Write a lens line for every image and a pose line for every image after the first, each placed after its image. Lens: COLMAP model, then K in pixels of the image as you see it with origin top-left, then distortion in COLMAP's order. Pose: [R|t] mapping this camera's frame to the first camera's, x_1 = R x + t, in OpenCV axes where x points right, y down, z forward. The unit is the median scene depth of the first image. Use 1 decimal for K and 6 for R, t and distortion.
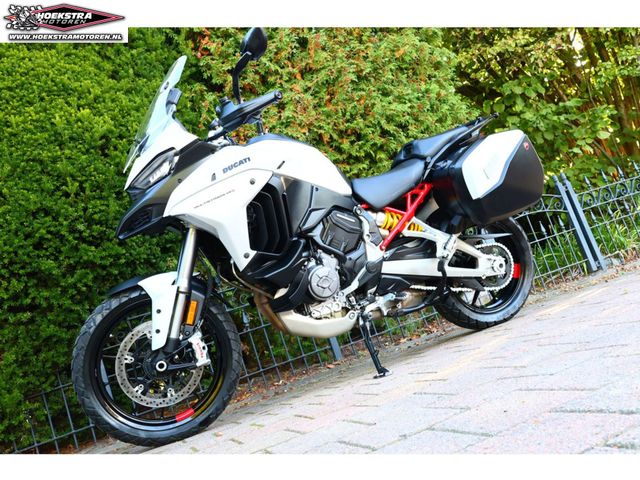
lens RADIAL K [[575.6, 0, 320.0], [0, 575.6, 240.0], [0, 0, 1]] dist [0.015369, 0.003080]
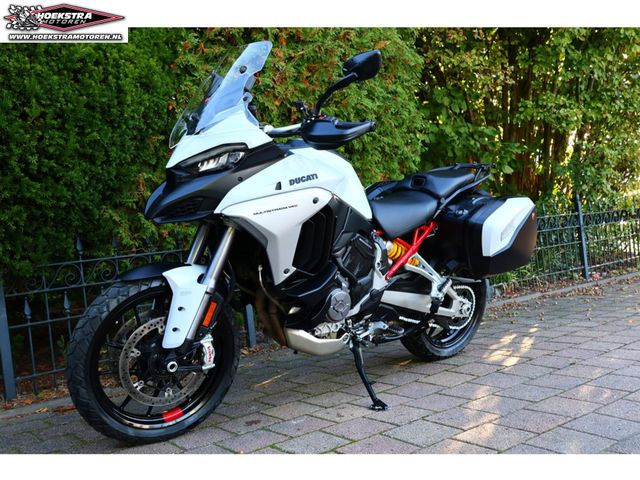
lens RADIAL K [[623.2, 0, 320.0], [0, 623.2, 240.0], [0, 0, 1]] dist [0.012871, 0.009945]
pose [[0.923757, 0.222546, 0.311682, -0.368041], [-0.253335, 0.965422, 0.061503, -0.090747], [-0.287217, -0.135774, 0.948194, 0.000945]]
